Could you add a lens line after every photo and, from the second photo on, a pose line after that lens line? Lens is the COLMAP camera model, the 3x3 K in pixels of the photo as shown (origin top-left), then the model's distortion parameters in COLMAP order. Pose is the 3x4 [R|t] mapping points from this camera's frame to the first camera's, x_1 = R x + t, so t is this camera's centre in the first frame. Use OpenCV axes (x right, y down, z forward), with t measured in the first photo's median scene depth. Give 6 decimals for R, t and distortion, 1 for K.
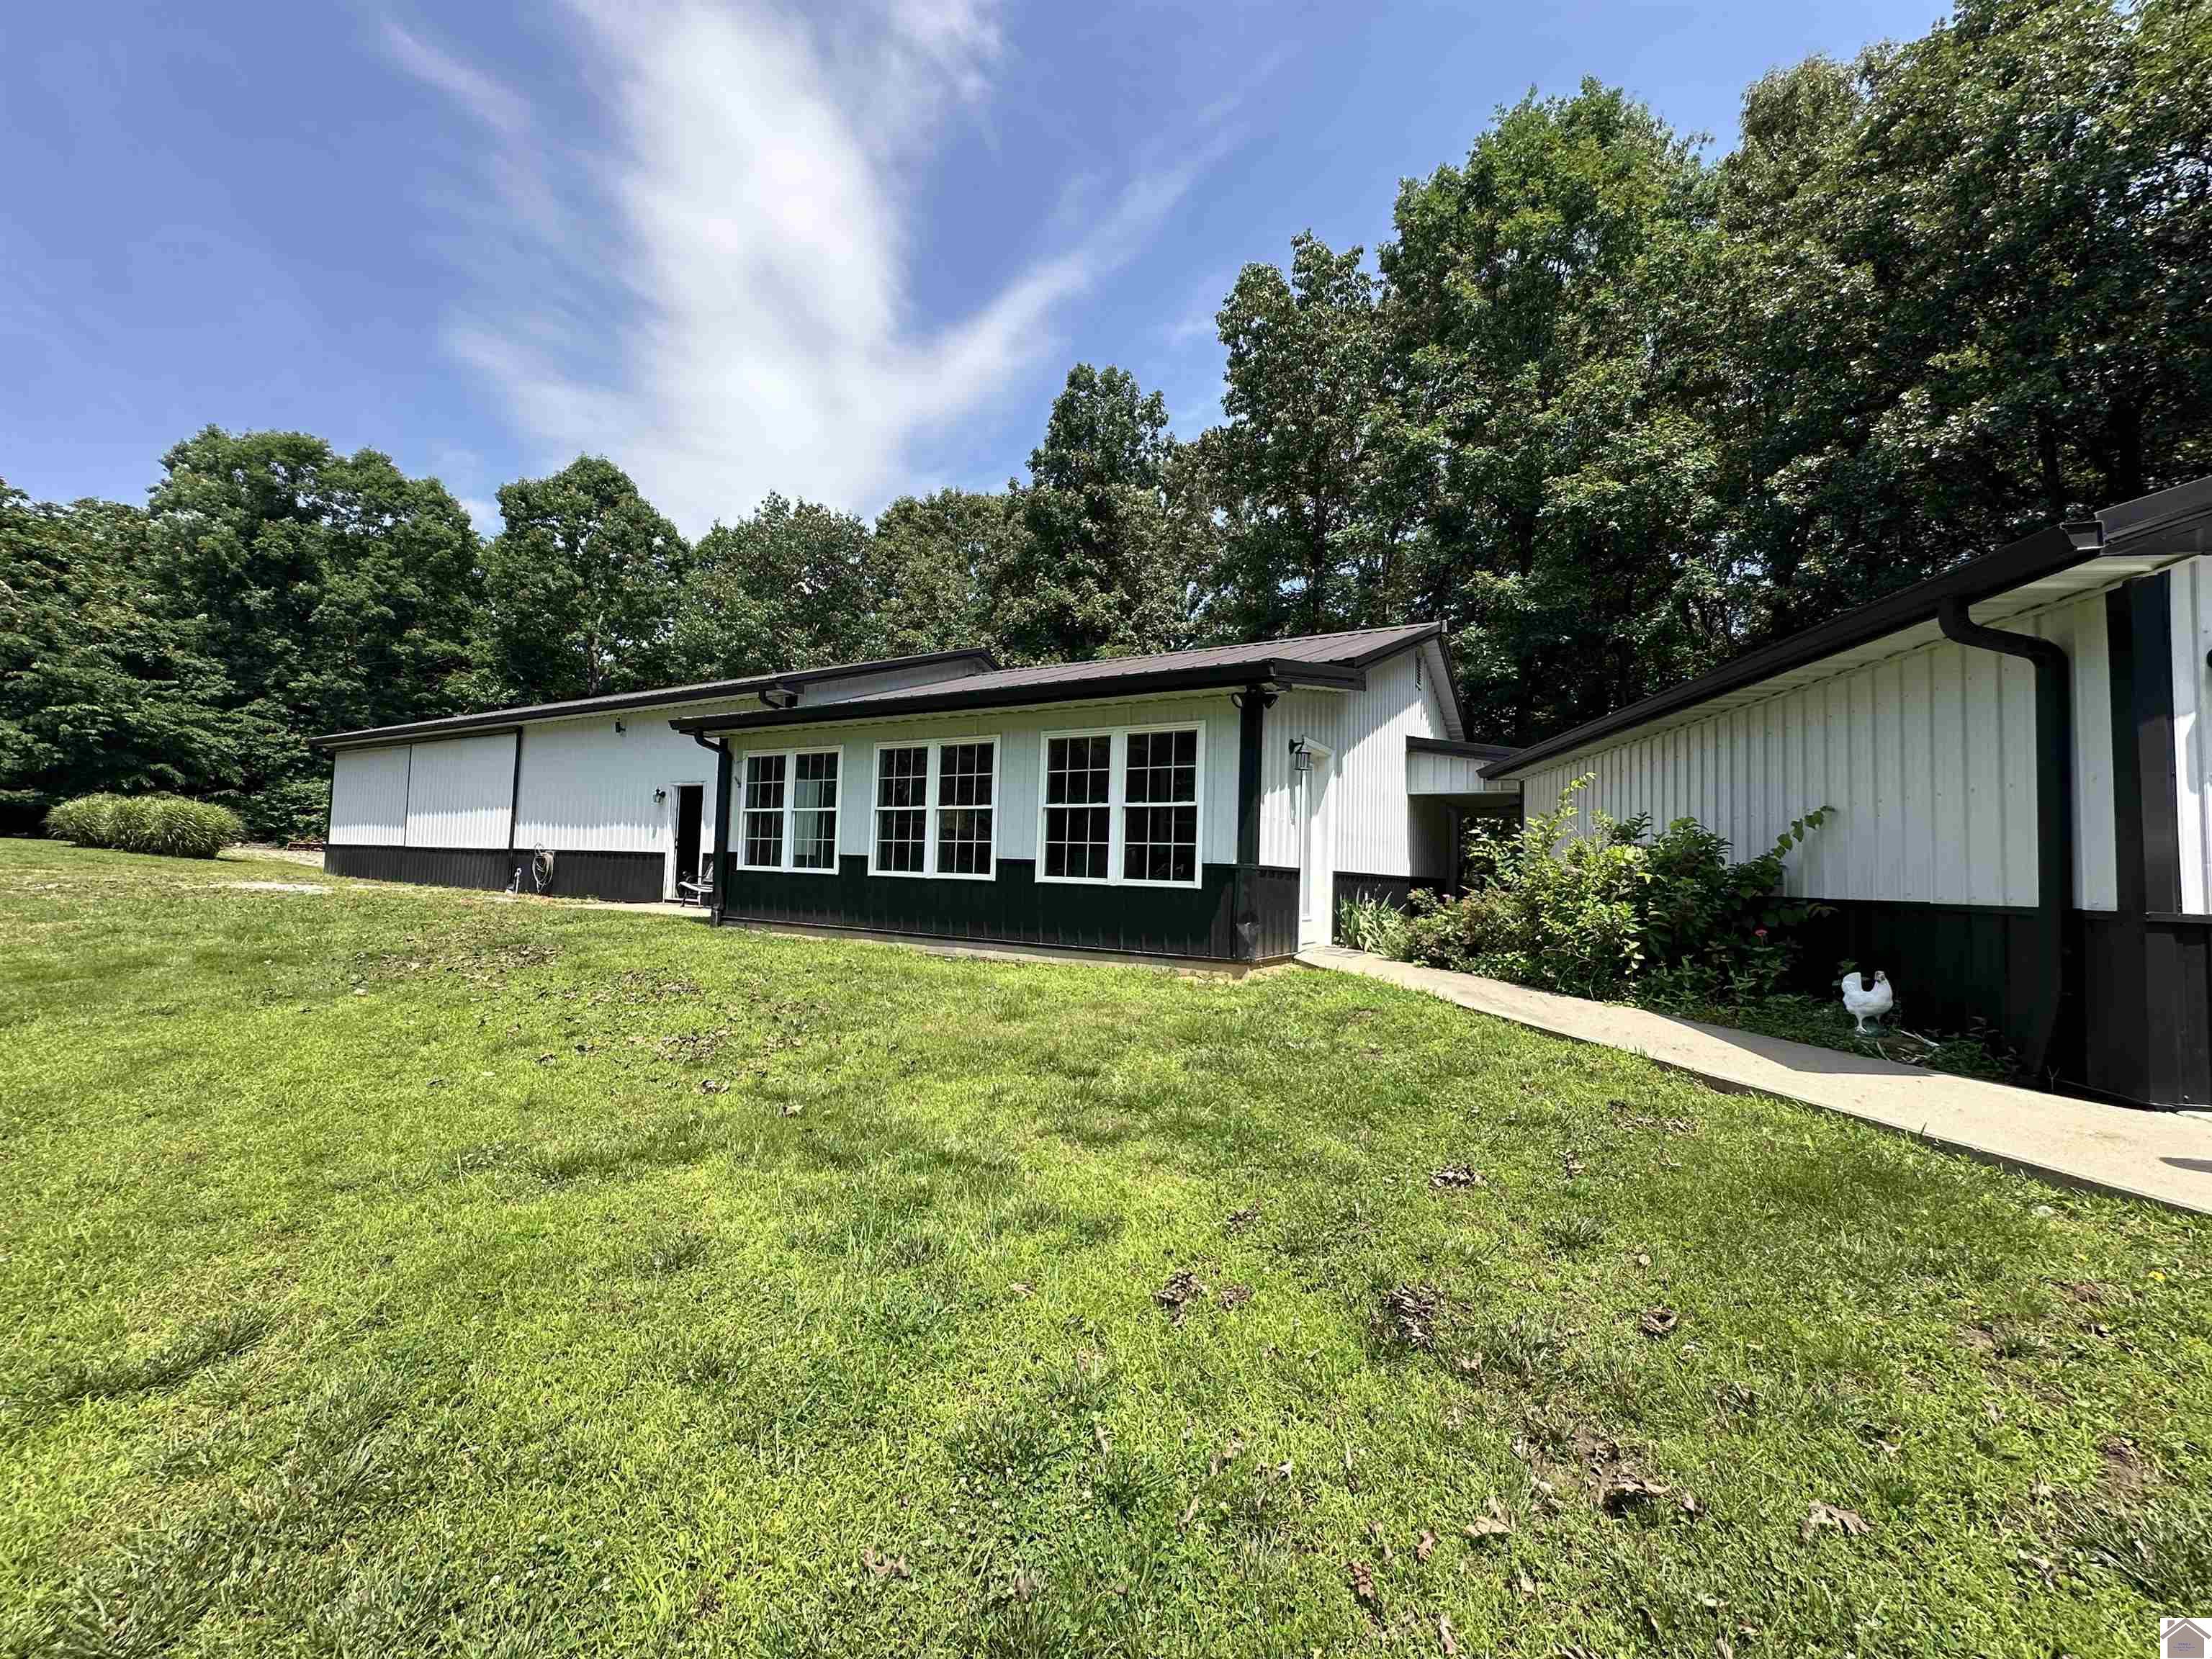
lens RADIAL K [[876.0, 0, 1113.4], [0, 876.0, 822.4], [0, 0, 1]] dist [-0.000971, 0.000216]
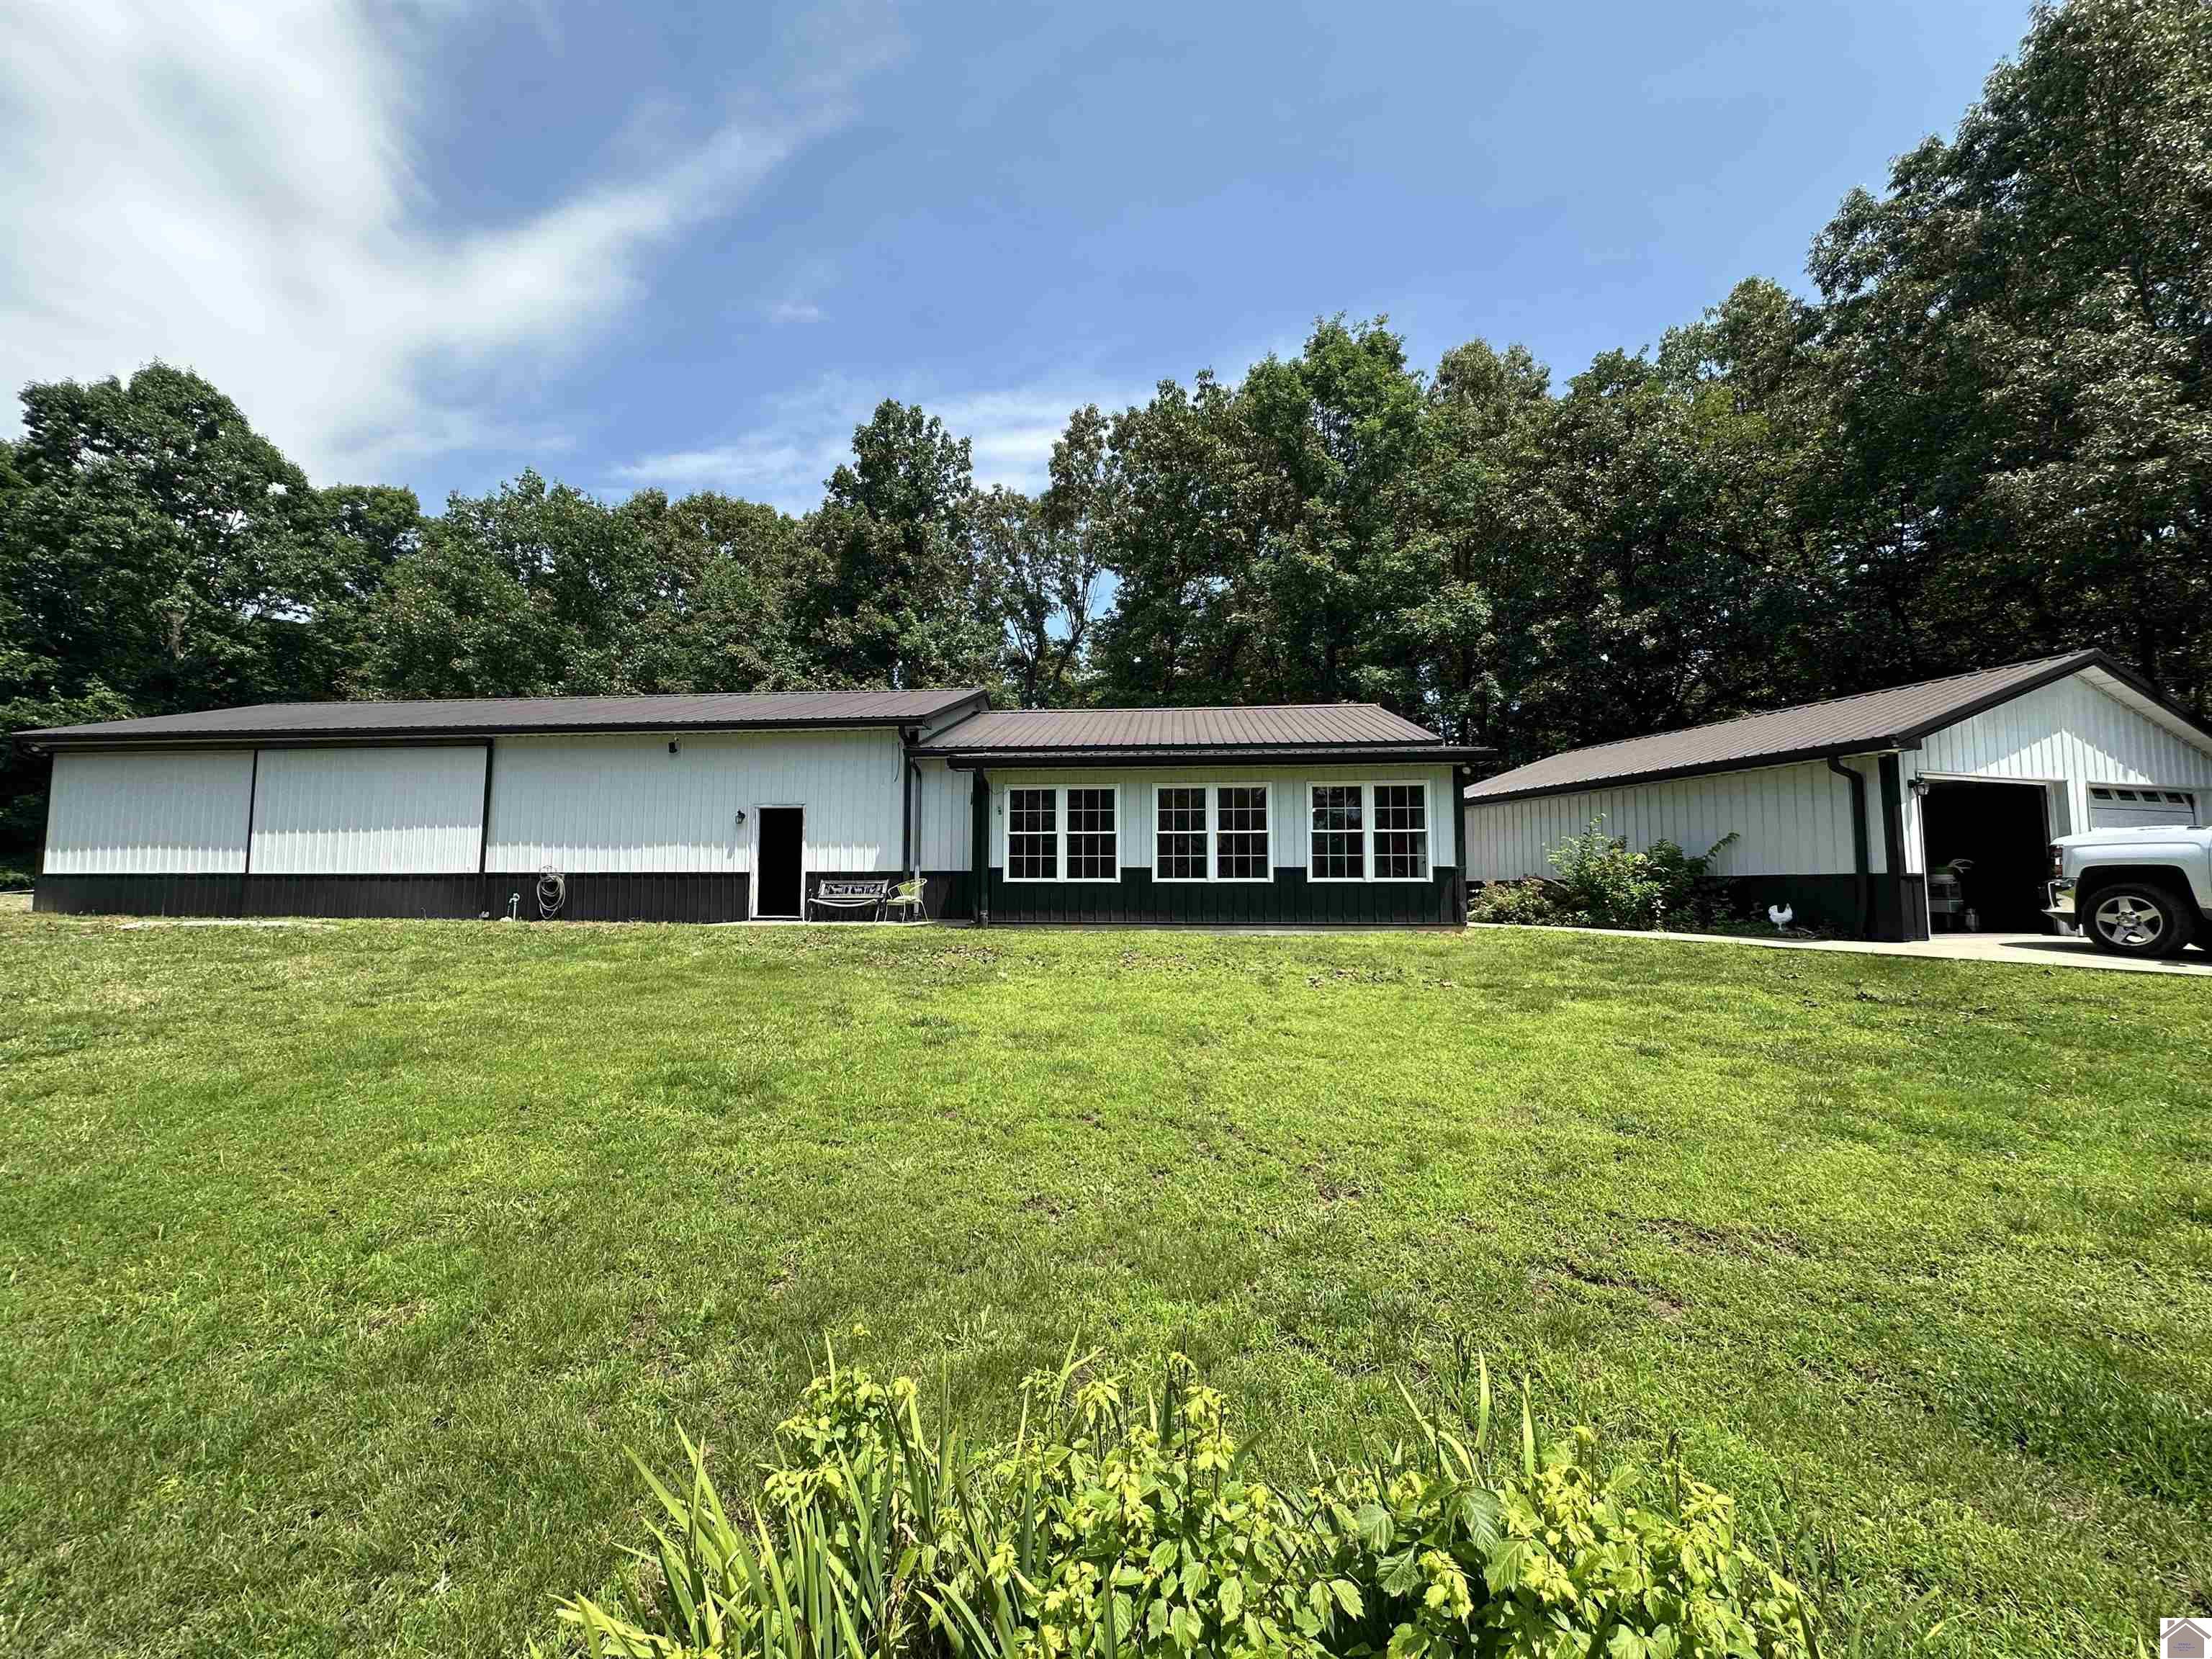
lens RADIAL K [[876.0, 0, 1087.0], [0, 876.0, 833.9], [0, 0, 1]] dist [-0.000971, 0.000216]
pose [[0.905950, -0.003790, 0.423368, -0.835101], [0.004450, 0.999990, -0.000571, -0.011668], [-0.423362, 0.002402, 0.905957, -0.155802]]
